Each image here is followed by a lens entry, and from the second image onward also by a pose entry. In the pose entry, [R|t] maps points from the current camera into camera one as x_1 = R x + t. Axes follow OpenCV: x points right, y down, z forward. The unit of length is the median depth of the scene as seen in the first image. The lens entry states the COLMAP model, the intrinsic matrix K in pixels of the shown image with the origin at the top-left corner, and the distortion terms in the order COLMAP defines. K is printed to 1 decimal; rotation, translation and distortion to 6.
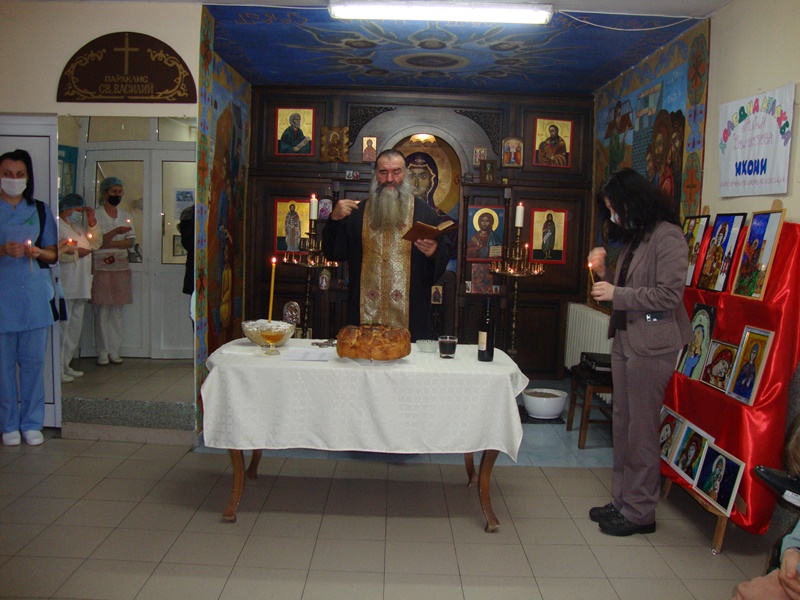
lens RADIAL K [[709.3, 0, 405.0], [0, 709.3, 297.9], [0, 0, 1]] dist [-0.211906, 0.214521]
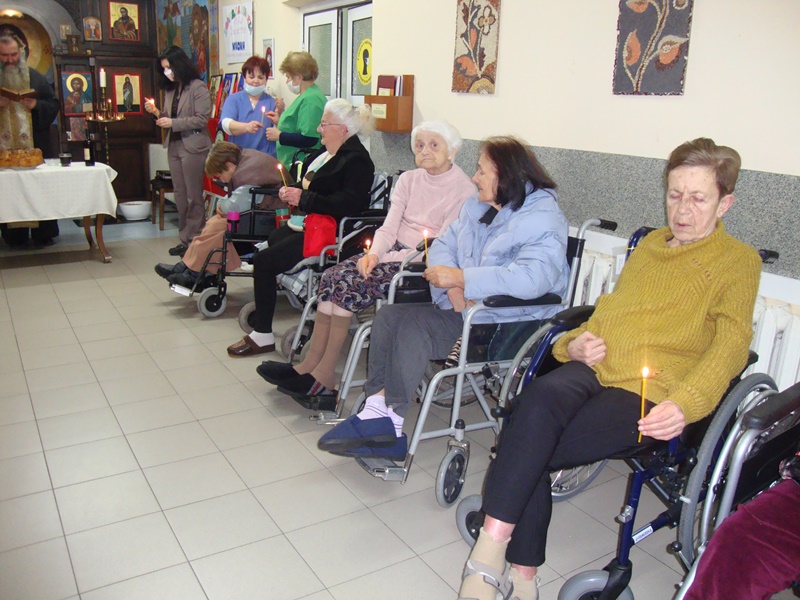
lens RADIAL K [[709.3, 0, 406.3], [0, 709.3, 297.6], [0, 0, 1]] dist [-0.211906, 0.214521]
pose [[0.849203, -0.154814, 0.504863, -0.078154], [0.055673, 0.976979, 0.205941, 0.069176], [-0.525123, -0.146779, 0.838273, -0.550662]]
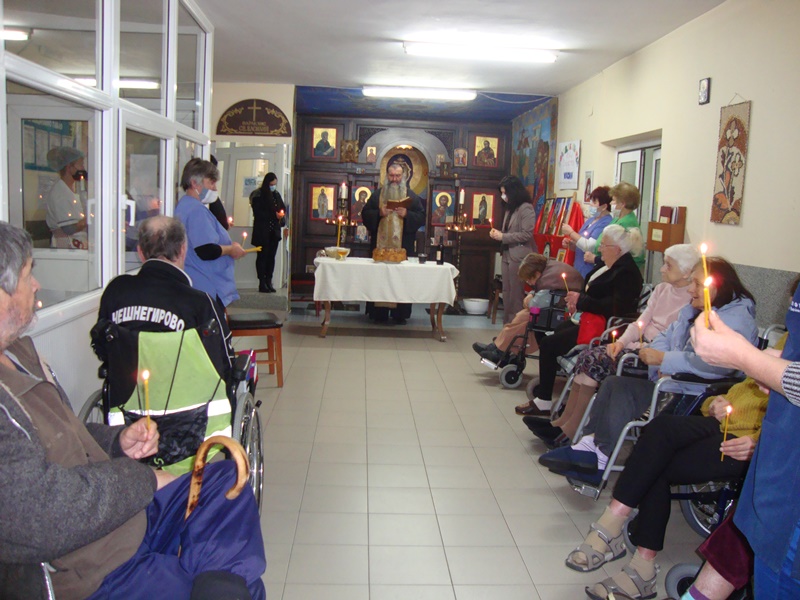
lens RADIAL K [[709.3, 0, 404.2], [0, 709.3, 297.9], [0, 0, 1]] dist [-0.211906, 0.214521]
pose [[0.998808, 0.002829, 0.048723, -0.068190], [-0.004311, 0.999530, 0.030352, 0.083634], [-0.048614, -0.030526, 0.998351, -0.783273]]
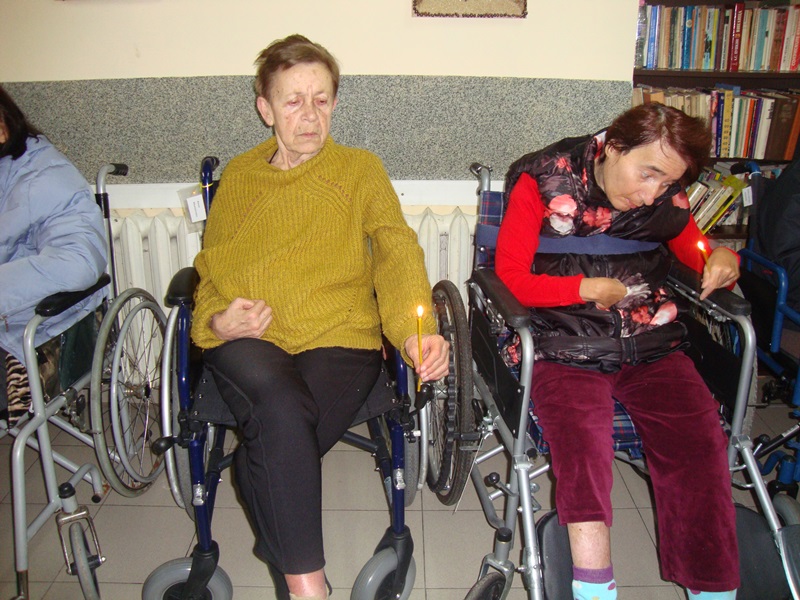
lens RADIAL K [[709.3, 0, 396.7], [0, 709.3, 301.5], [0, 0, 1]] dist [-0.211906, 0.214521]
pose [[0.020213, -0.382737, 0.923636, -0.075803], [0.103838, 0.919633, 0.378805, 0.067916], [-0.994389, 0.088252, 0.058332, -0.366766]]
